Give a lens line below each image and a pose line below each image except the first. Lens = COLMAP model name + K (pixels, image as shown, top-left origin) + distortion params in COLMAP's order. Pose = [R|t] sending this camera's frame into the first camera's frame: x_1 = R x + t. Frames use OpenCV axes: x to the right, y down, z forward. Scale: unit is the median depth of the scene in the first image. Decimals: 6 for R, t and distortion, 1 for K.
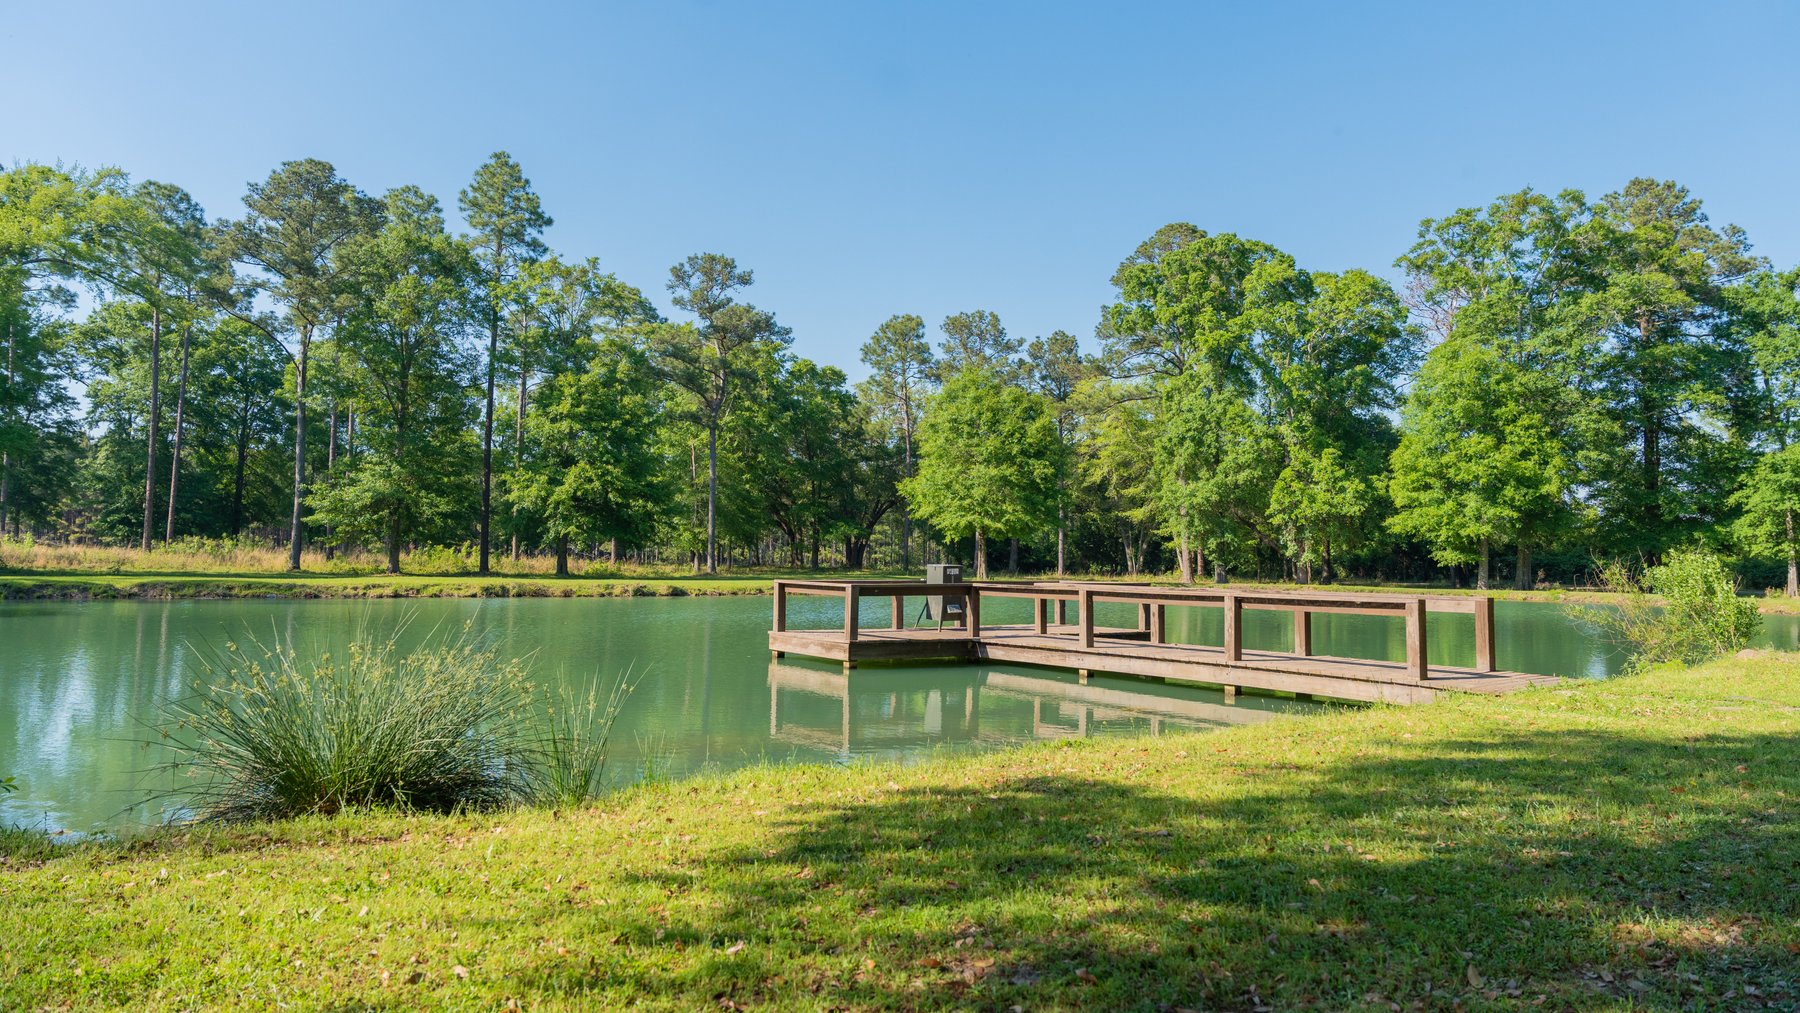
lens RADIAL K [[1291.8, 0, 899.6], [0, 1291.8, 465.6], [0, 0, 1]] dist [-0.004676, -0.001397]
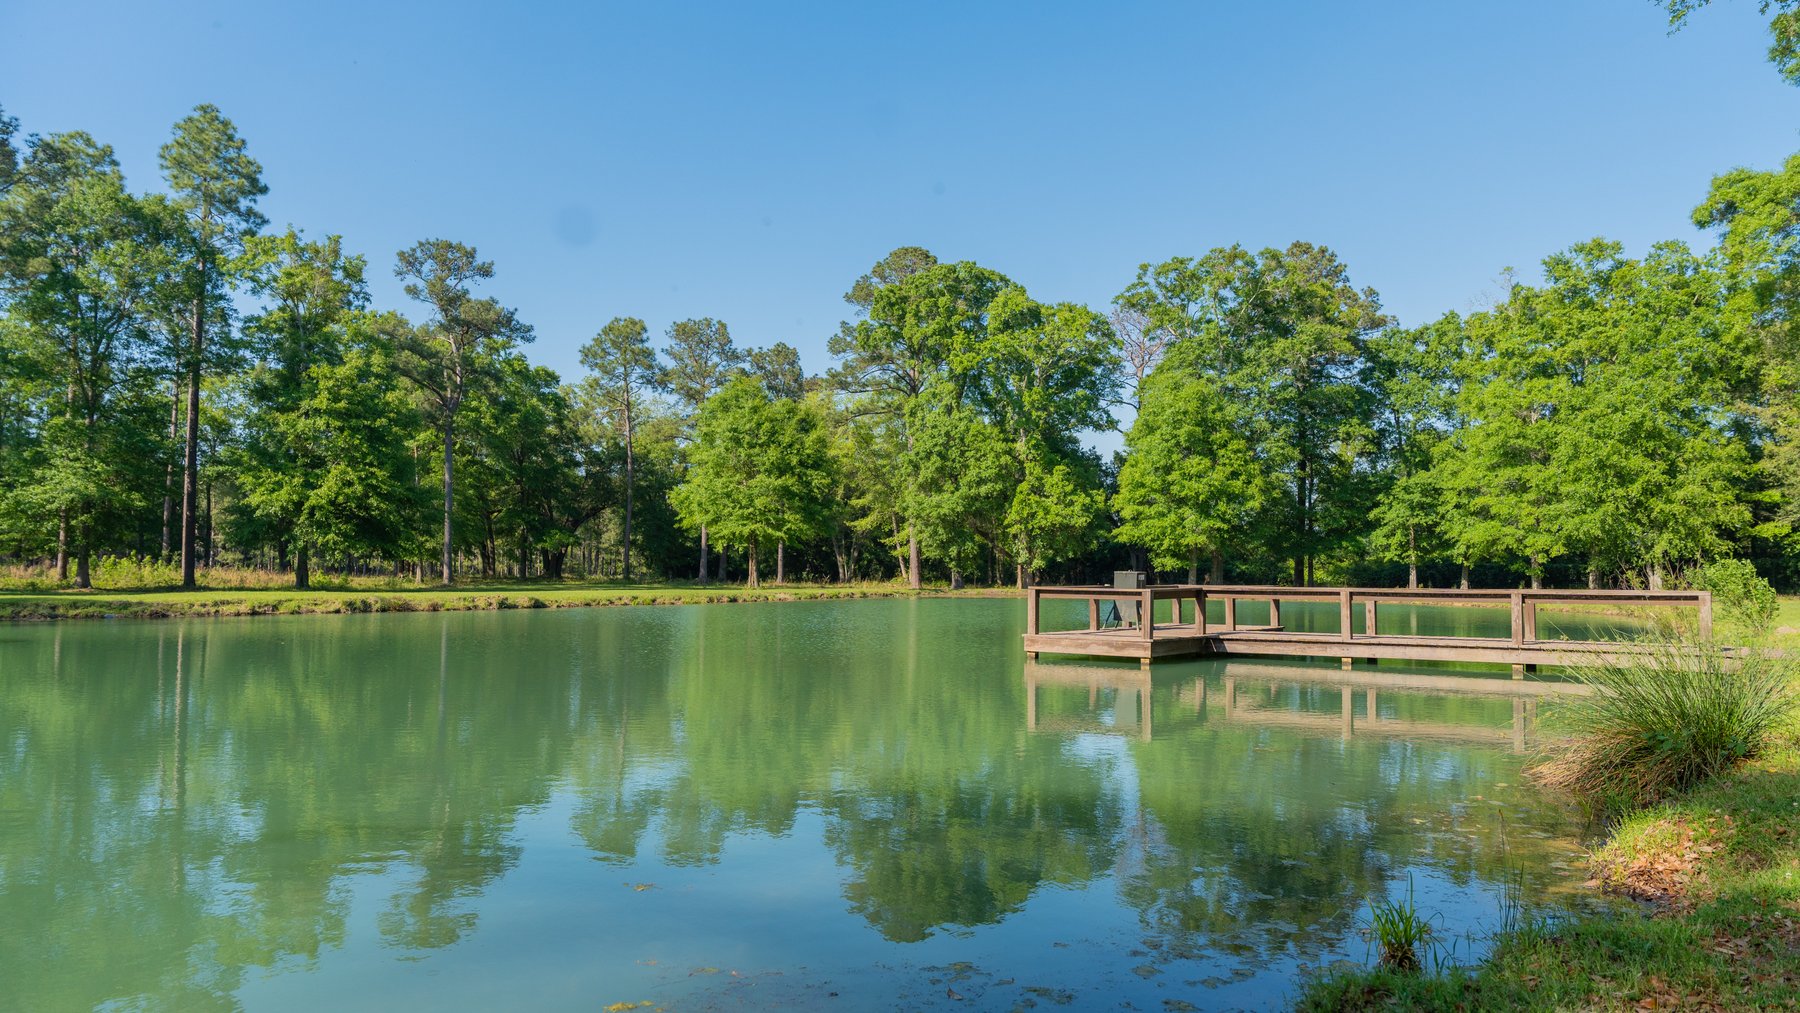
lens RADIAL K [[1305.5, 0, 900.0], [0, 1305.5, 506.5], [0, 0, 1]] dist [-0.001333, -0.001719]
pose [[0.936030, 0.010001, 0.351777, -0.188722], [-0.019007, 0.999574, 0.022159, -0.000343], [-0.351405, -0.027427, 0.935822, 0.005081]]
